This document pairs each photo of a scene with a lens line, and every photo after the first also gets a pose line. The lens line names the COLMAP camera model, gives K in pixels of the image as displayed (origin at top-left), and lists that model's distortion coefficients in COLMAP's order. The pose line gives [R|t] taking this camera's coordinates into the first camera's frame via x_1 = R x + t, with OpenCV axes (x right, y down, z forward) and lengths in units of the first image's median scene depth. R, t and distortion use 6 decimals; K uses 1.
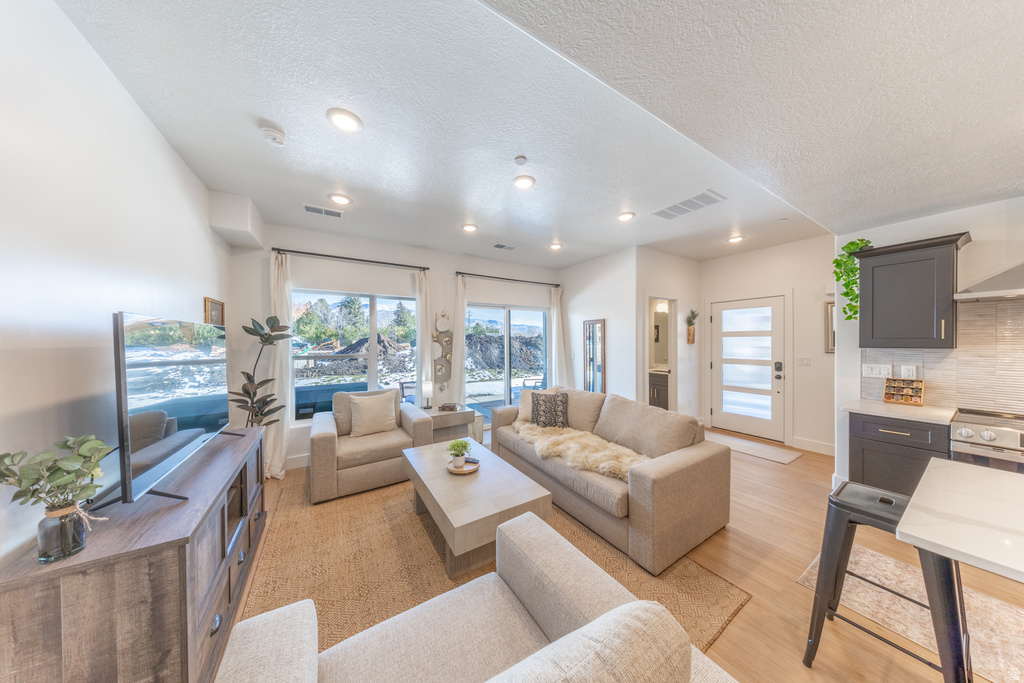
lens RADIAL K [[294.1, 0, 510.8], [0, 294.1, 343.6], [0, 0, 1]] dist [-0.000329, -0.000039]
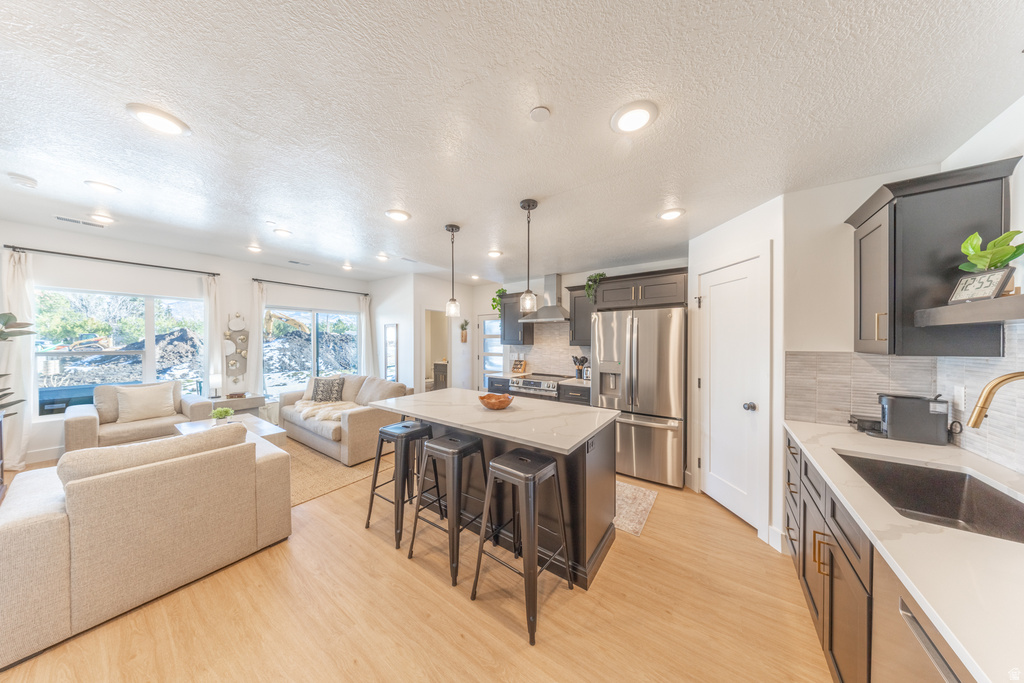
lens RADIAL K [[294.1, 0, 510.4], [0, 294.1, 345.2], [0, 0, 1]] dist [-0.000329, -0.000039]
pose [[0.918991, 0.002647, 0.394269, 0.331231], [-0.004957, 0.999976, 0.004842, 0.004859], [-0.394247, -0.006404, 0.918982, -0.523554]]
